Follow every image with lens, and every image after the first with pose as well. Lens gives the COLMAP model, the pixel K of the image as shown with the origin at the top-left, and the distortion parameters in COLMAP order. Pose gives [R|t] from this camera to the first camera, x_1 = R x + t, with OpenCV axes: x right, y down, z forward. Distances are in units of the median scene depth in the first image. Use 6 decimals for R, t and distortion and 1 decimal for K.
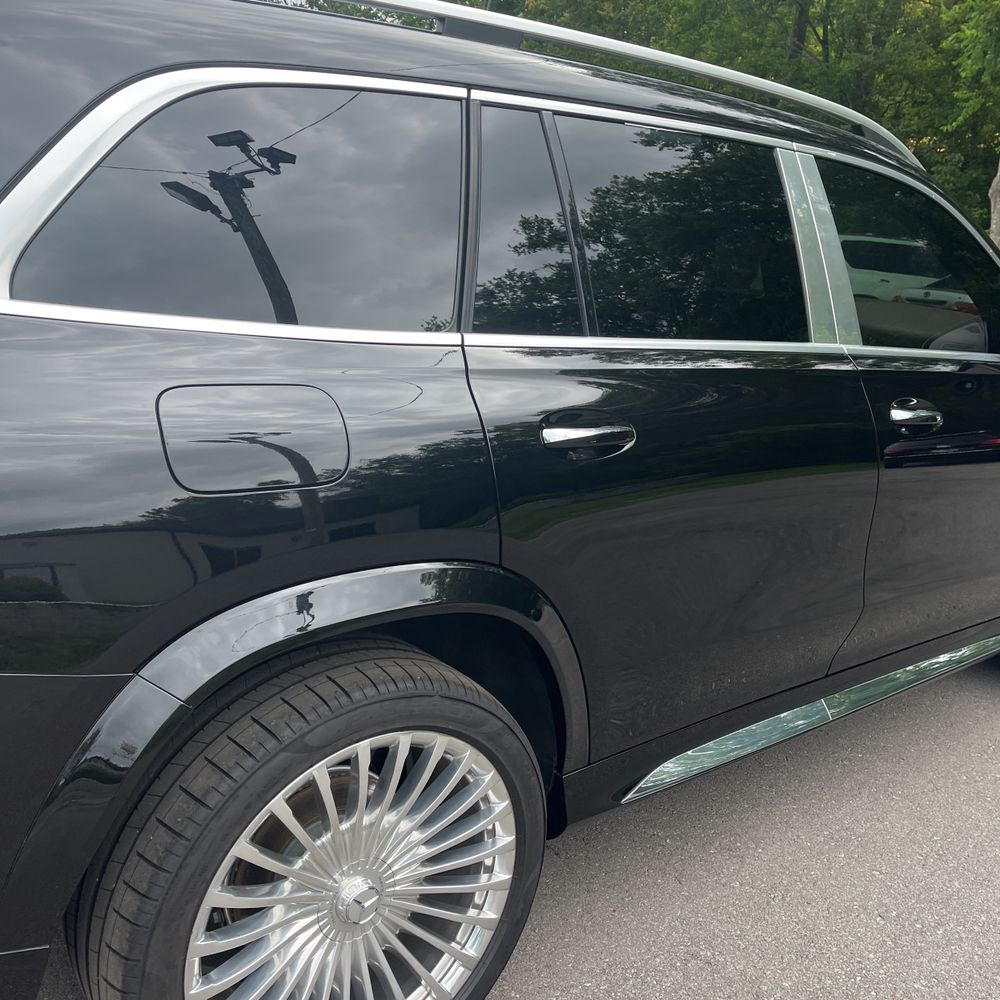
lens RADIAL K [[1014.2, 0, 490.8], [0, 1014.2, 500.1], [0, 0, 1]] dist [0.017794, 0.000000]
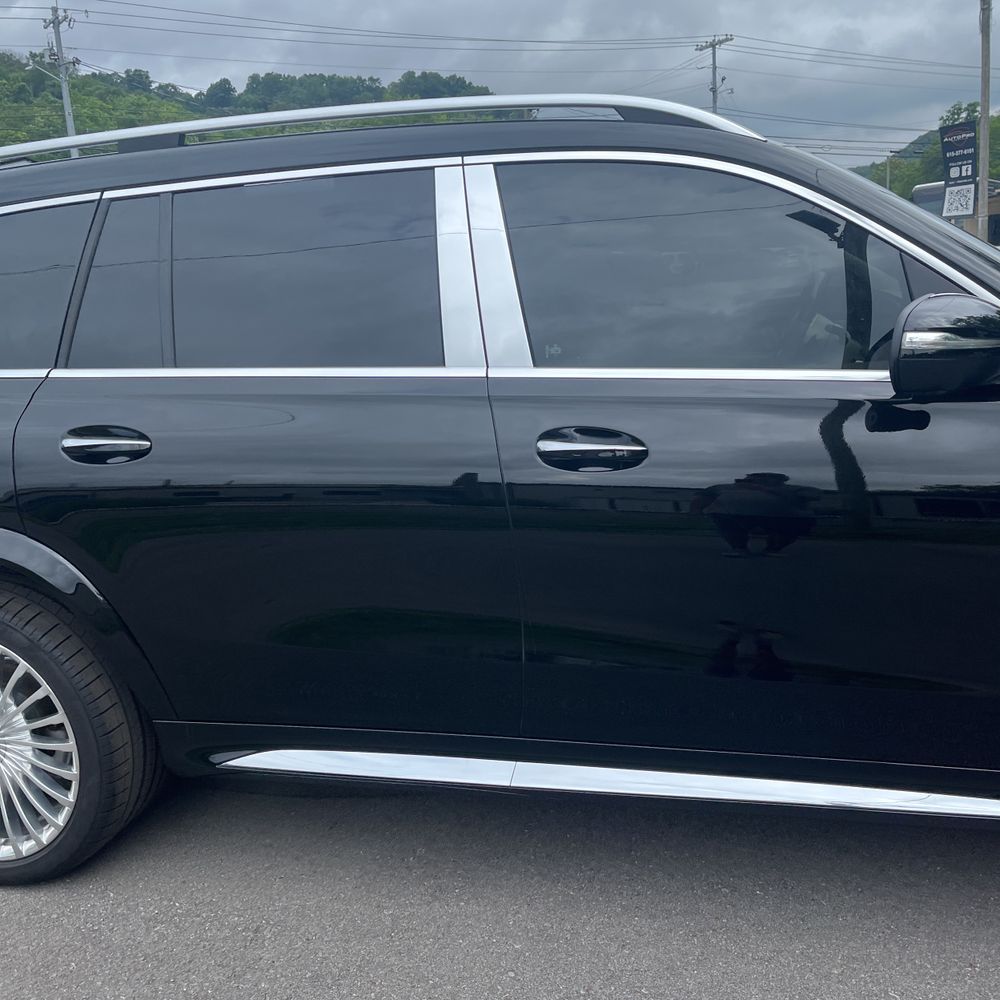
lens RADIAL K [[1014.2, 0, 495.2], [0, 1014.2, 492.5], [0, 0, 1]] dist [0.017794, 0.000000]
pose [[0.607821, 0.077826, -0.790251, 1.413610], [-0.096175, 0.995074, 0.024025, -0.084835], [0.788228, 0.061399, 0.612312, 0.601067]]
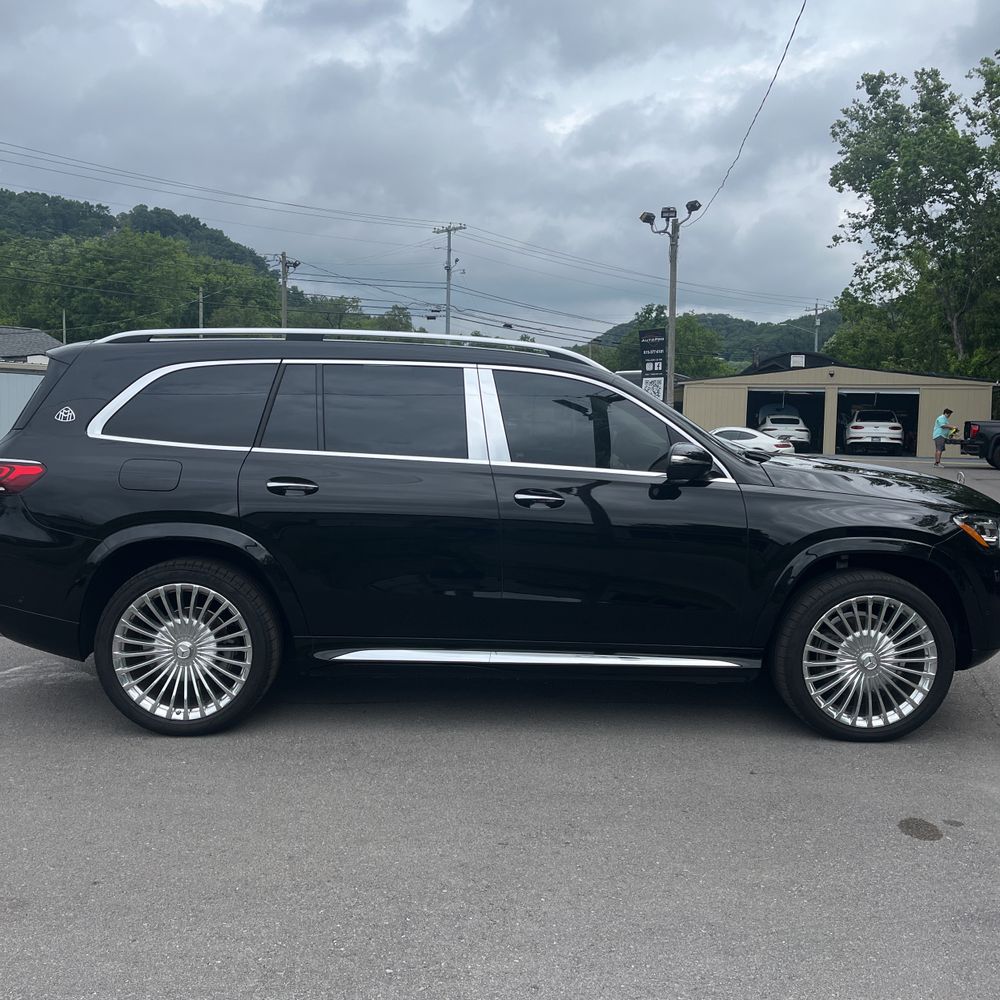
lens RADIAL K [[1014.2, 0, 510.2], [0, 1014.2, 488.8], [0, 0, 1]] dist [0.017794, 0.000000]
pose [[0.811484, 0.009174, -0.584302, 2.008719], [-0.122259, 0.980415, -0.154402, 0.262090], [0.571442, 0.196731, 0.796713, -0.702215]]
